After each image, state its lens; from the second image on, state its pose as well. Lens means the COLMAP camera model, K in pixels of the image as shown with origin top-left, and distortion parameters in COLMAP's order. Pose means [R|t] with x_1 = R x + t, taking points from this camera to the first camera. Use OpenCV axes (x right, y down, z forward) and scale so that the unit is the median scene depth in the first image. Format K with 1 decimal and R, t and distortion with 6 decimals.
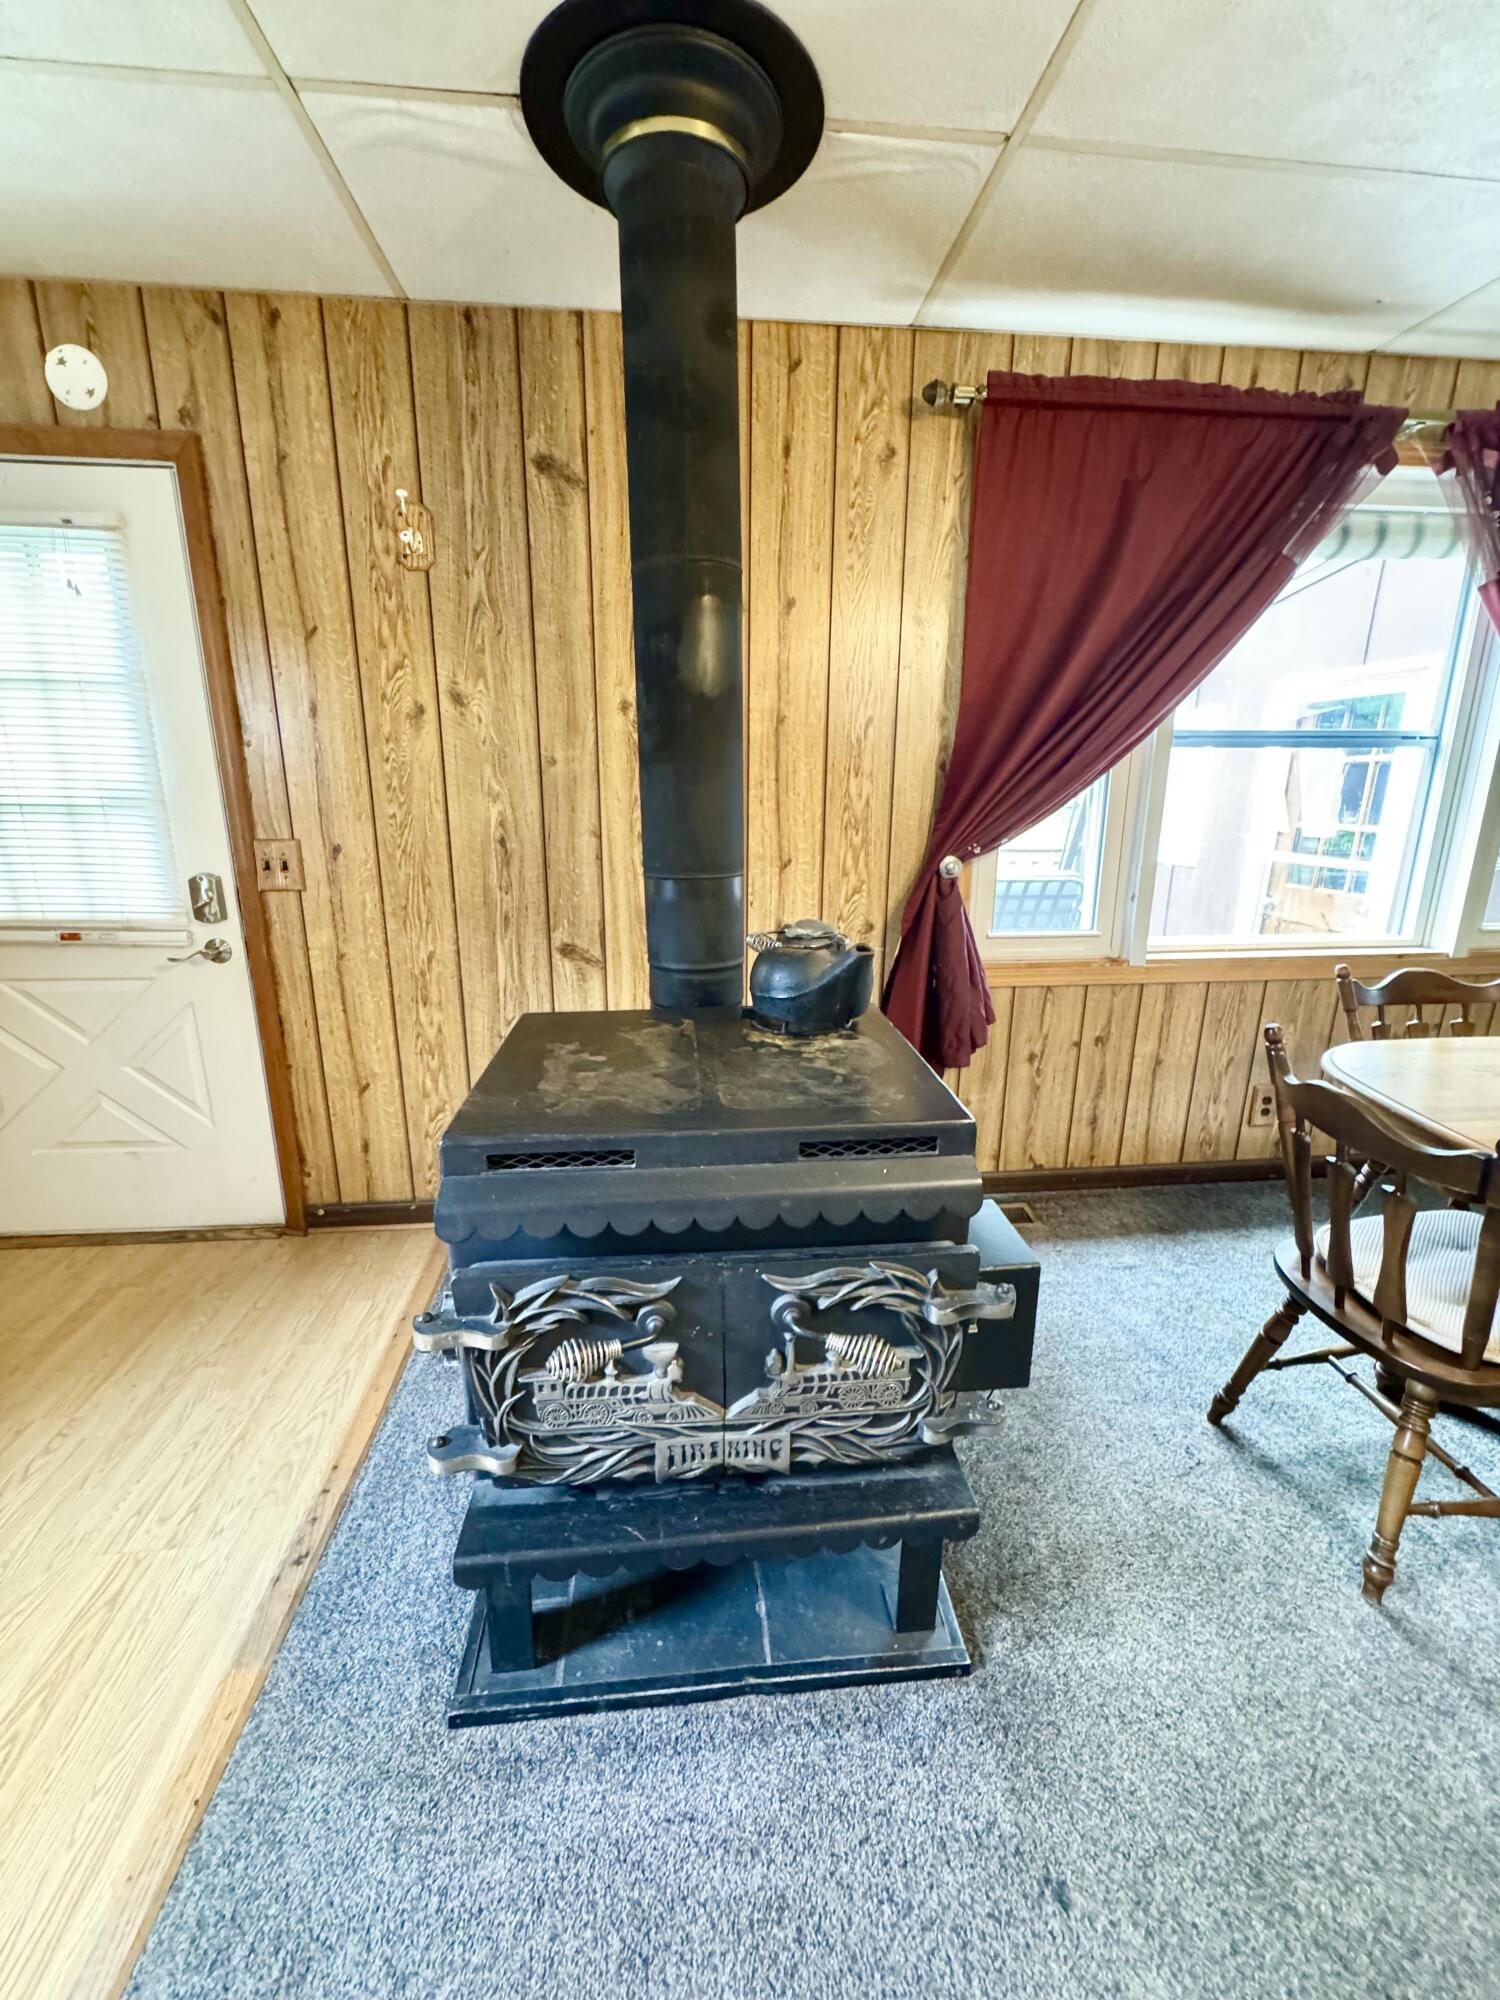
lens RADIAL K [[815.4, 0, 745.3], [0, 815.4, 1003.4], [0, 0, 1]] dist [-0.008131, 0.003673]
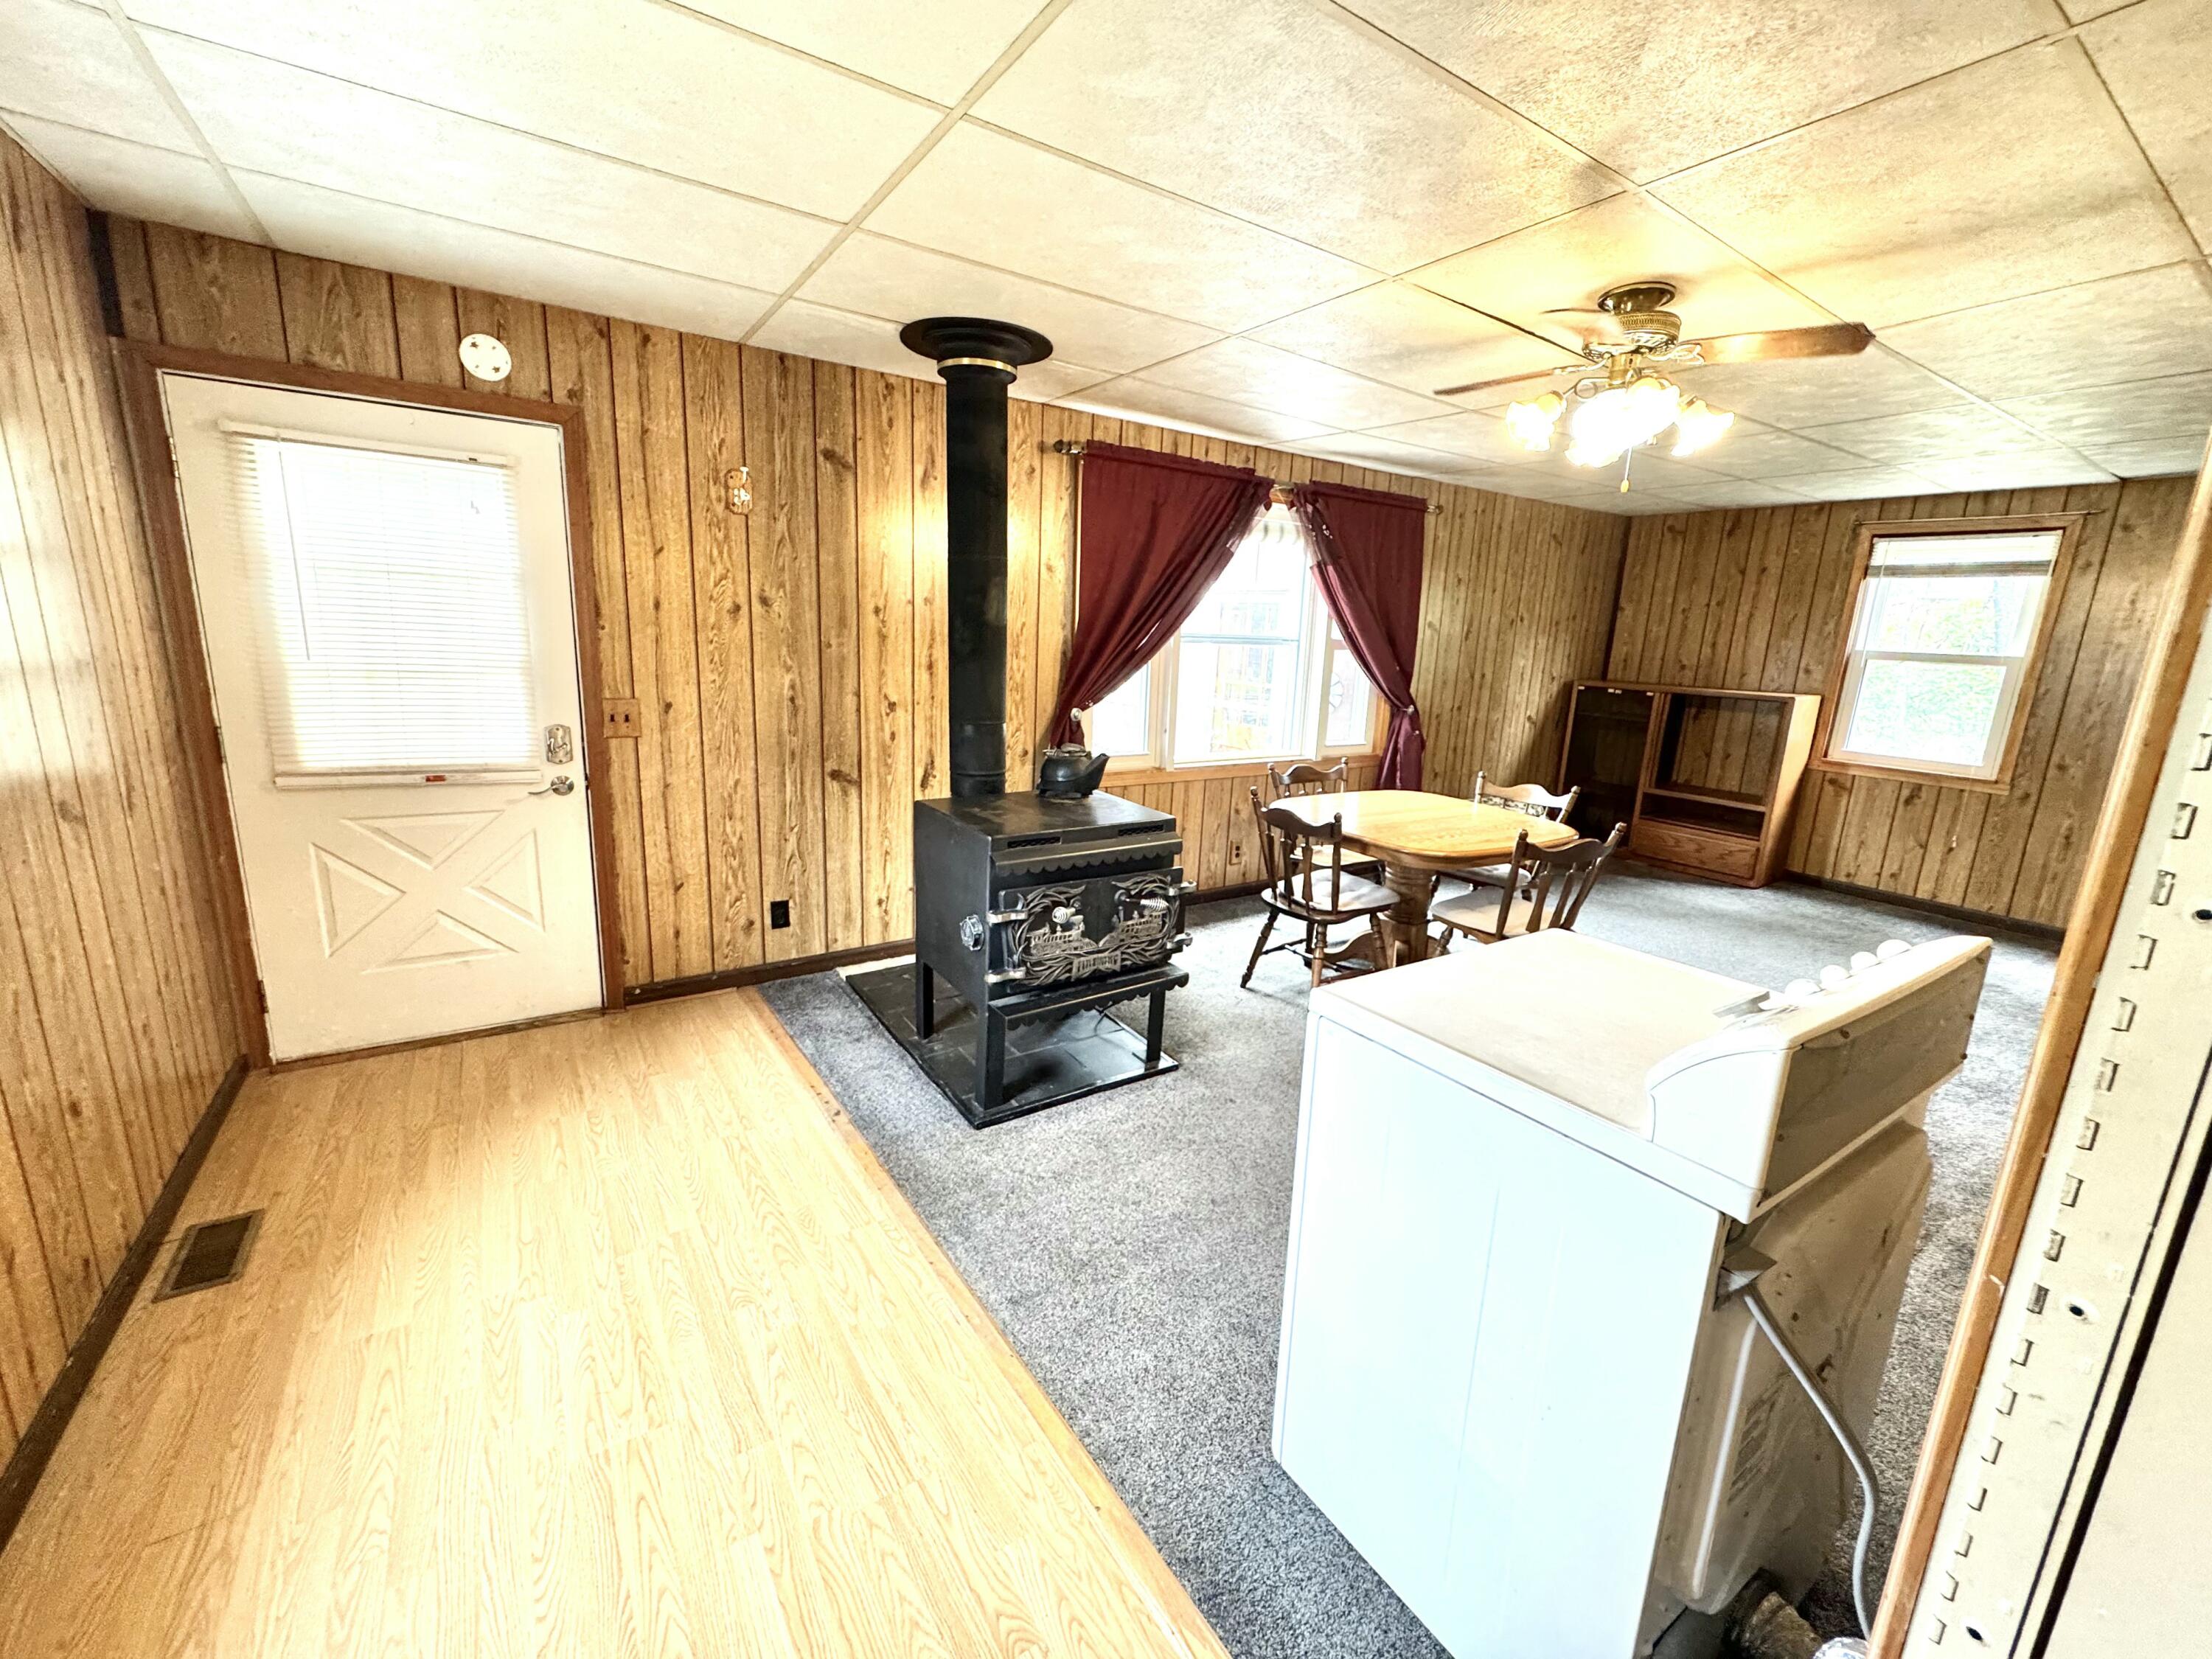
lens RADIAL K [[901.9, 0, 1117.6], [0, 901.9, 832.4], [0, 0, 1]] dist [-0.008131, 0.003673]
pose [[0.876174, -0.071281, 0.476696, -0.615686], [0.082432, 0.996594, -0.002489, 0.090577], [-0.474895, 0.041475, 0.879065, -0.700421]]
